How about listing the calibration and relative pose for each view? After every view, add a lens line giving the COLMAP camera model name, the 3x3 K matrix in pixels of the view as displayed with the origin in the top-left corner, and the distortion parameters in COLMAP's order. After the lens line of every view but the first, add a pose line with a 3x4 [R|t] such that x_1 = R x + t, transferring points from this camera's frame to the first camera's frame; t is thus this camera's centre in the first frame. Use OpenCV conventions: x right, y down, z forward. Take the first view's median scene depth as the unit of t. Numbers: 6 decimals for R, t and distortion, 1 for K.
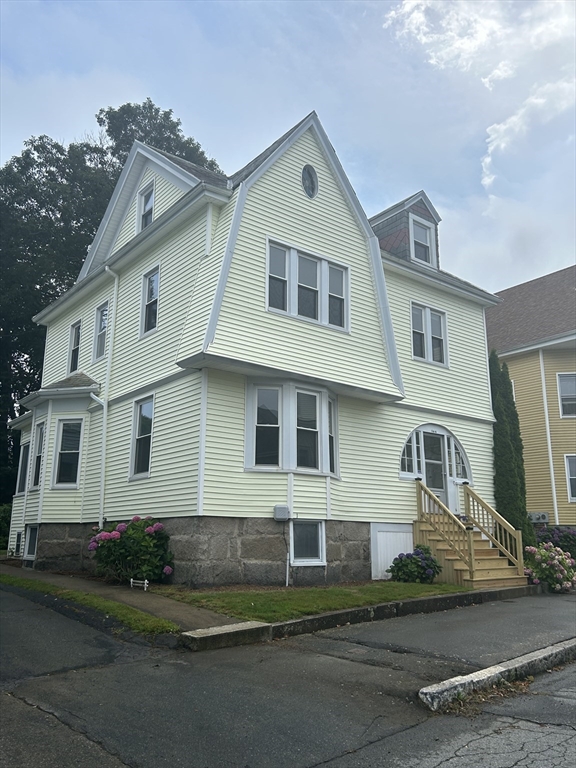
lens RADIAL K [[645.3, 0, 288.0], [0, 645.3, 384.0], [0, 0, 1]] dist [0.137940, -0.311923]
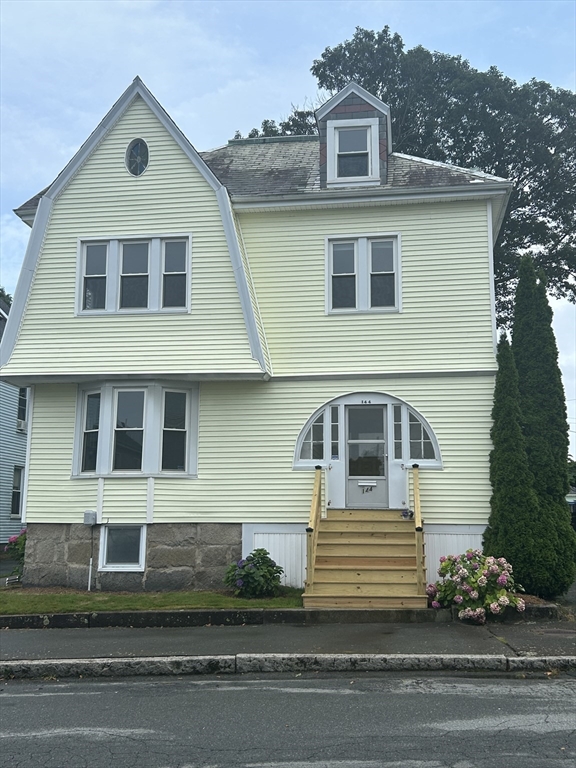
lens RADIAL K [[782.9, 0, 286.2], [0, 782.9, 386.3], [0, 0, 1]] dist [0.157736, -0.448578]
pose [[0.686837, -0.128148, -0.715425, 0.944959], [0.174351, 0.984643, -0.008987, 0.054083], [0.705590, -0.118563, 0.698631, 0.336051]]
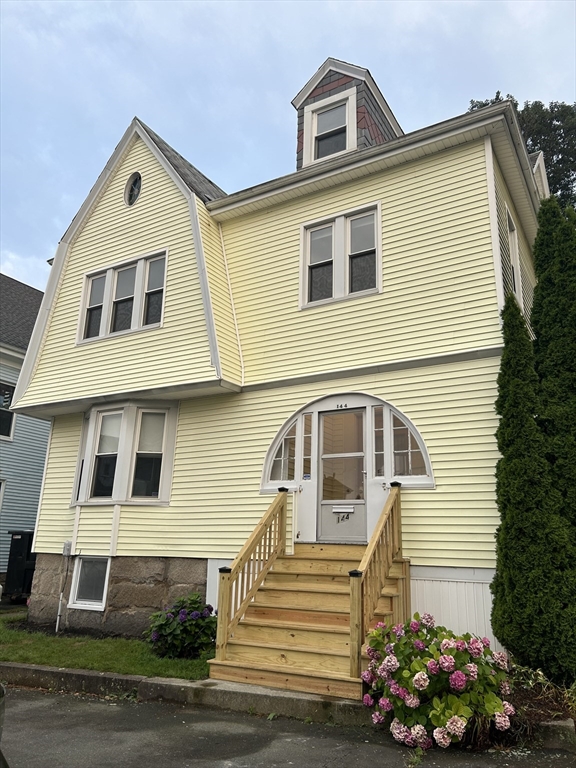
lens RADIAL K [[573.4, 0, 288.0], [0, 573.4, 384.0], [0, 0, 1]] dist [0.086187, -0.137729]
pose [[0.357589, -0.257011, -0.897817, 0.802924], [0.201565, 0.959965, -0.194520, 0.170398], [0.911867, -0.111411, 0.395078, 0.853105]]
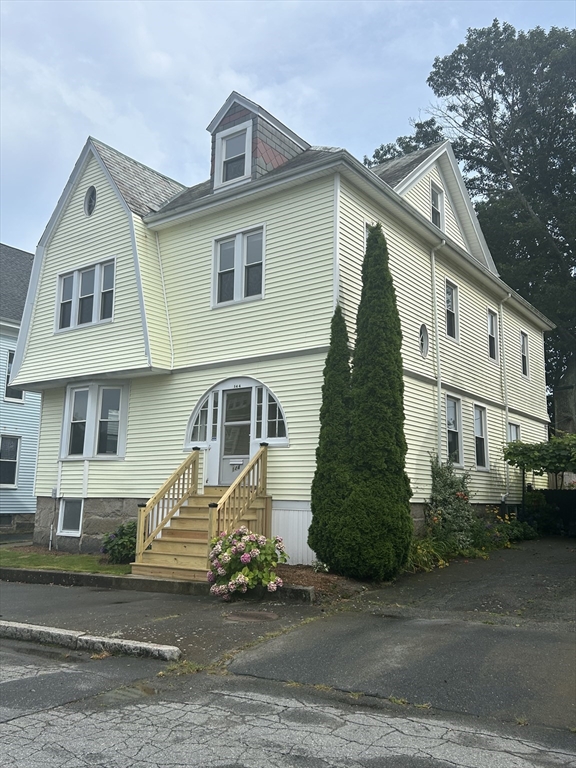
lens RADIAL K [[645.3, 0, 288.0], [0, 645.3, 384.0], [0, 0, 1]] dist [0.137940, -0.311923]
pose [[0.261328, -0.164036, -0.951210, 1.168169], [0.219332, 0.969767, -0.106979, 0.197388], [0.940001, -0.180674, 0.289406, 0.948933]]
